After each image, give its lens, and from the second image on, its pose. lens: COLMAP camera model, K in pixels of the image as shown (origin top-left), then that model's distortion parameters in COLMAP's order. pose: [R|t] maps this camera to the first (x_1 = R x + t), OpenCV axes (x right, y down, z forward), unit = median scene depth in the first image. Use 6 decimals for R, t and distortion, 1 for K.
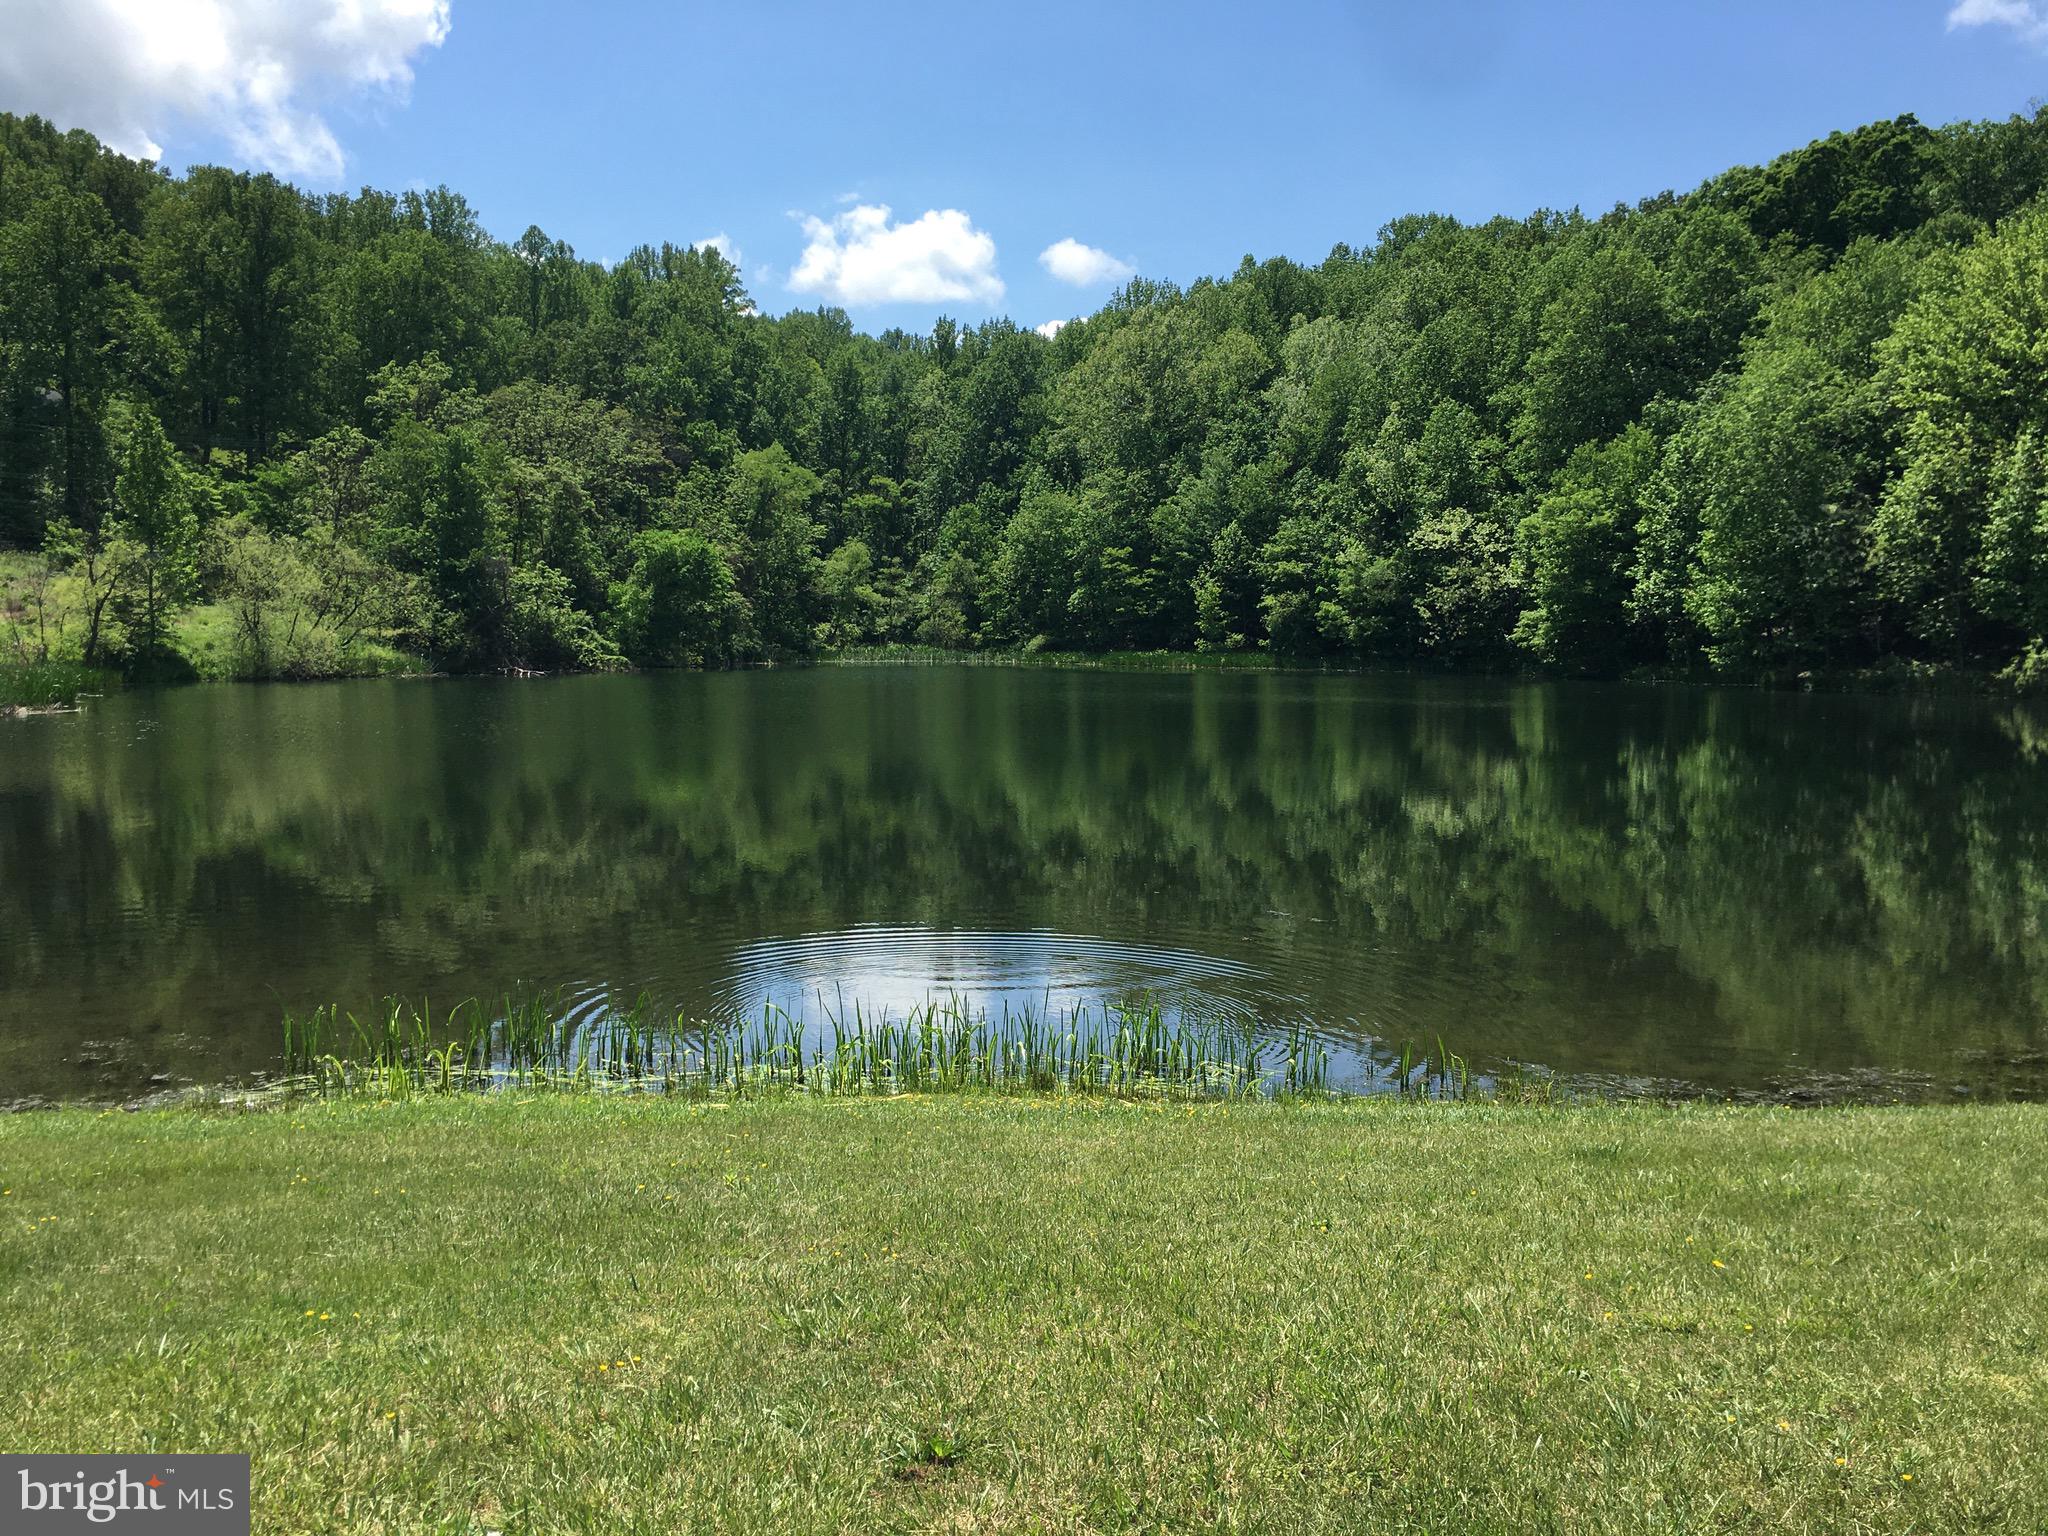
lens RADIAL K [[1758.7, 0, 1024.0], [0, 1758.7, 768.0], [0, 0, 1]] dist [0.000300, 0.001684]
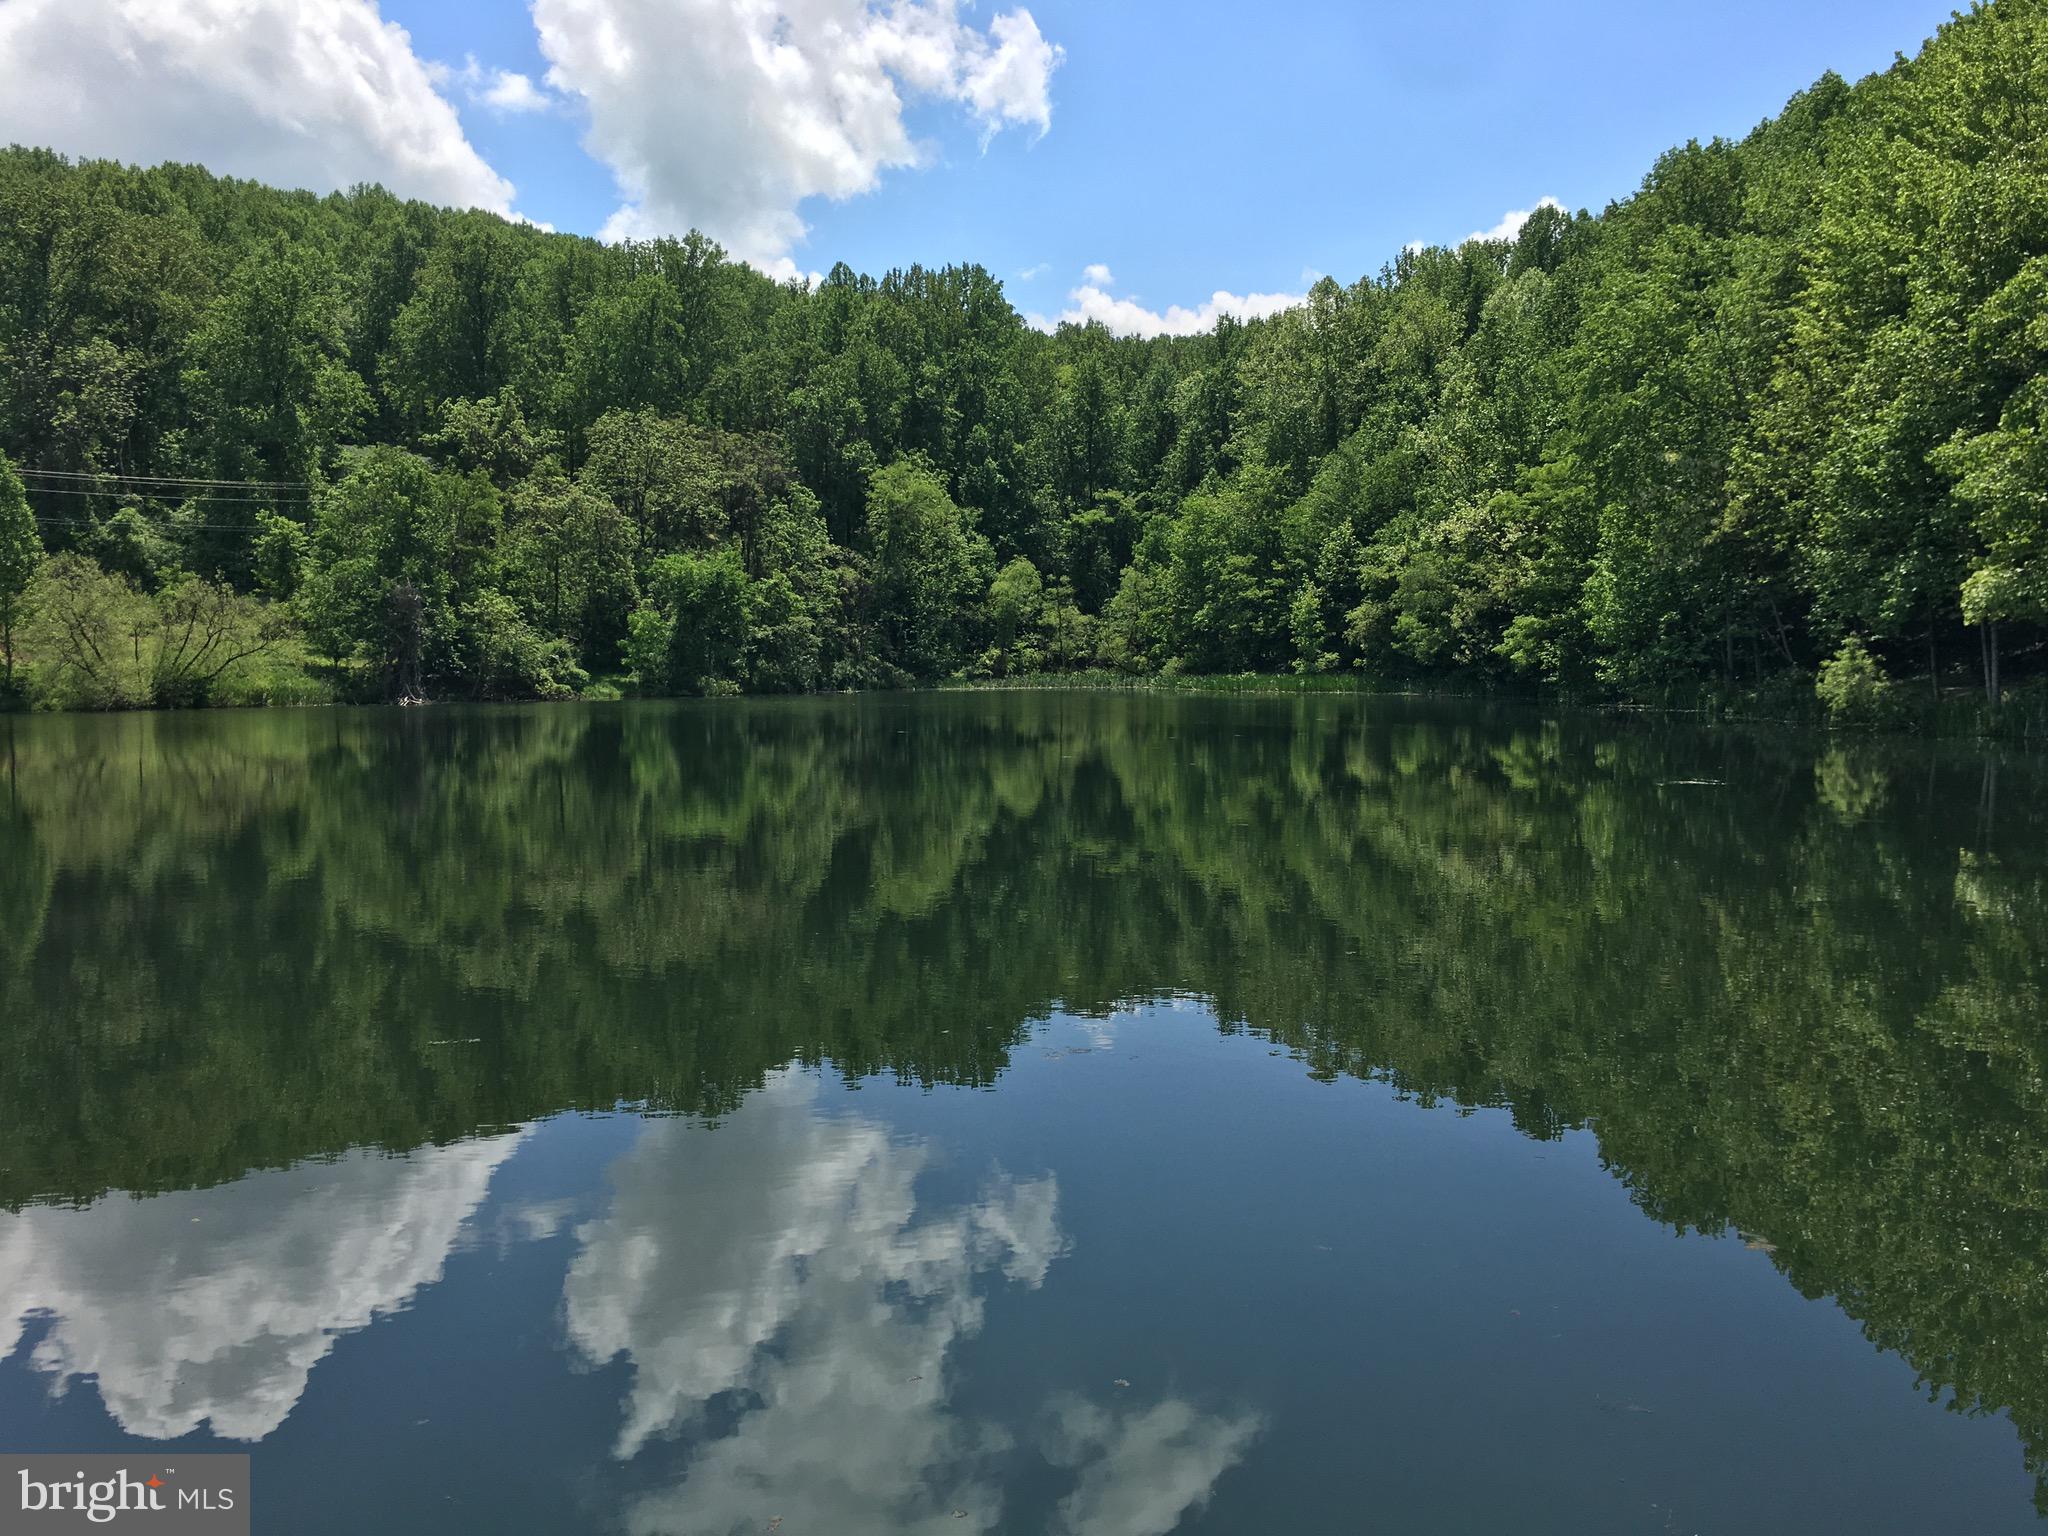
lens RADIAL K [[1758.7, 0, 1024.0], [0, 1758.7, 768.0], [0, 0, 1]] dist [0.000300, 0.001684]
pose [[0.922391, 0.009893, -0.386131, 0.295407], [-0.016557, 0.999766, -0.013936, -0.006180], [0.385903, 0.019247, 0.922339, 0.157067]]
